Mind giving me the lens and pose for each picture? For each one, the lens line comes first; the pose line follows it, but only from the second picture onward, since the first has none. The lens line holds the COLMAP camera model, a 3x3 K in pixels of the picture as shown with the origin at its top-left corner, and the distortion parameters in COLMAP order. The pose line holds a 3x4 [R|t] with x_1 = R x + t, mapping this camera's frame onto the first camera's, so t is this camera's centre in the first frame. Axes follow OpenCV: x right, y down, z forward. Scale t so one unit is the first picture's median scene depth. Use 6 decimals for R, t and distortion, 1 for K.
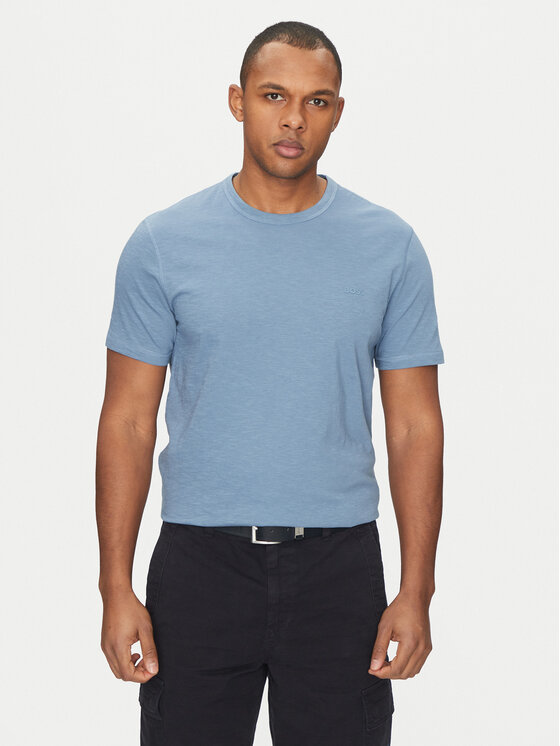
lens RADIAL K [[1858.5, 0, 280.8], [0, 1858.5, 375.2], [0, 0, 1]] dist [-0.143993, 0.000000]
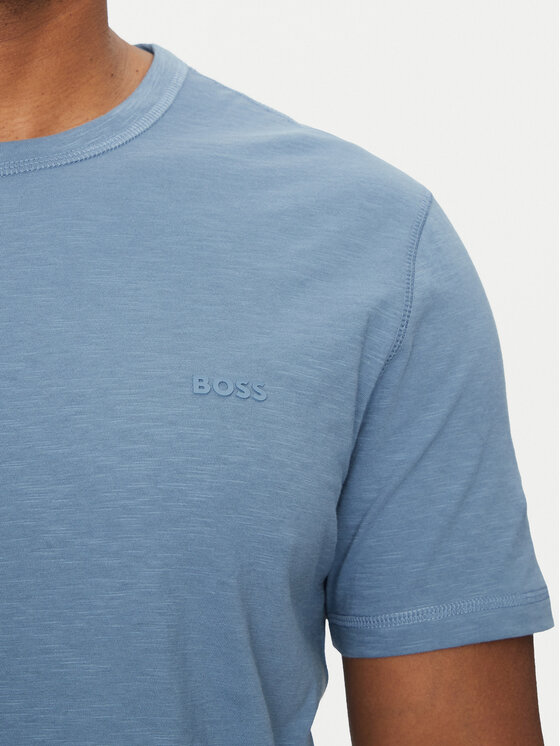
lens RADIAL K [[1858.5, 0, 277.7], [0, 1858.5, 371.4], [0, 0, 1]] dist [-0.143993, 0.000000]
pose [[0.998640, -0.041915, -0.031003, 0.054496], [0.037801, 0.991677, -0.123080, -0.012574], [0.035904, 0.121741, 0.991912, 0.705527]]
